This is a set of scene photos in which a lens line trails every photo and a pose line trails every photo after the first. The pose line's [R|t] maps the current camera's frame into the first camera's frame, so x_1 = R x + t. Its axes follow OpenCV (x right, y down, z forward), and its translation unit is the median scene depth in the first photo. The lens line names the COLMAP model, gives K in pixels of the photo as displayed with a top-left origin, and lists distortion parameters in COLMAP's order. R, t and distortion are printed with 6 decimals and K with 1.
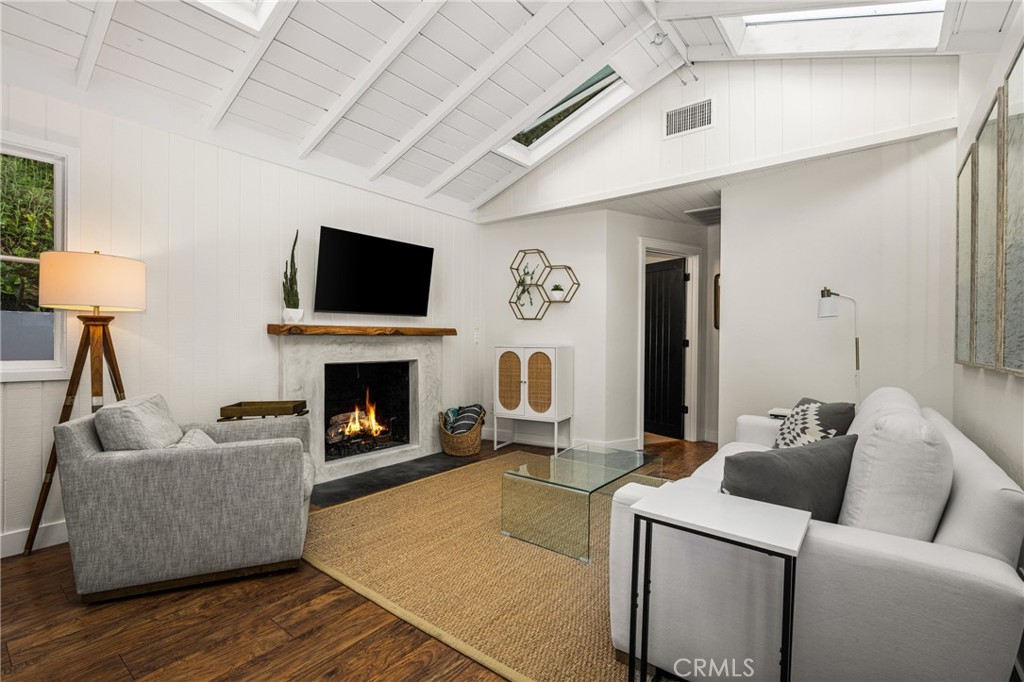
lens RADIAL K [[471.0, 0, 506.8], [0, 471.0, 343.9], [0, 0, 1]] dist [0.000161, 0.000149]
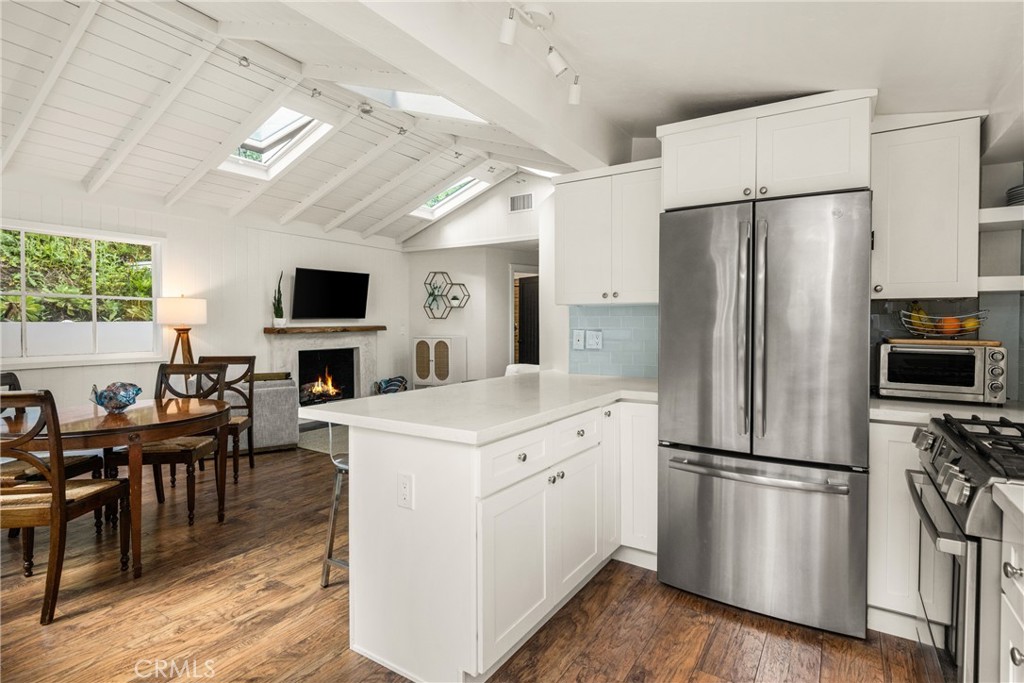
lens RADIAL K [[471.0, 0, 518.1], [0, 471.0, 333.3], [0, 0, 1]] dist [0.000161, 0.000149]
pose [[0.992998, -0.012048, 0.117512, 0.144273], [0.010642, 0.999864, 0.012584, -0.025170], [-0.117648, -0.011245, 0.992992, -0.581328]]
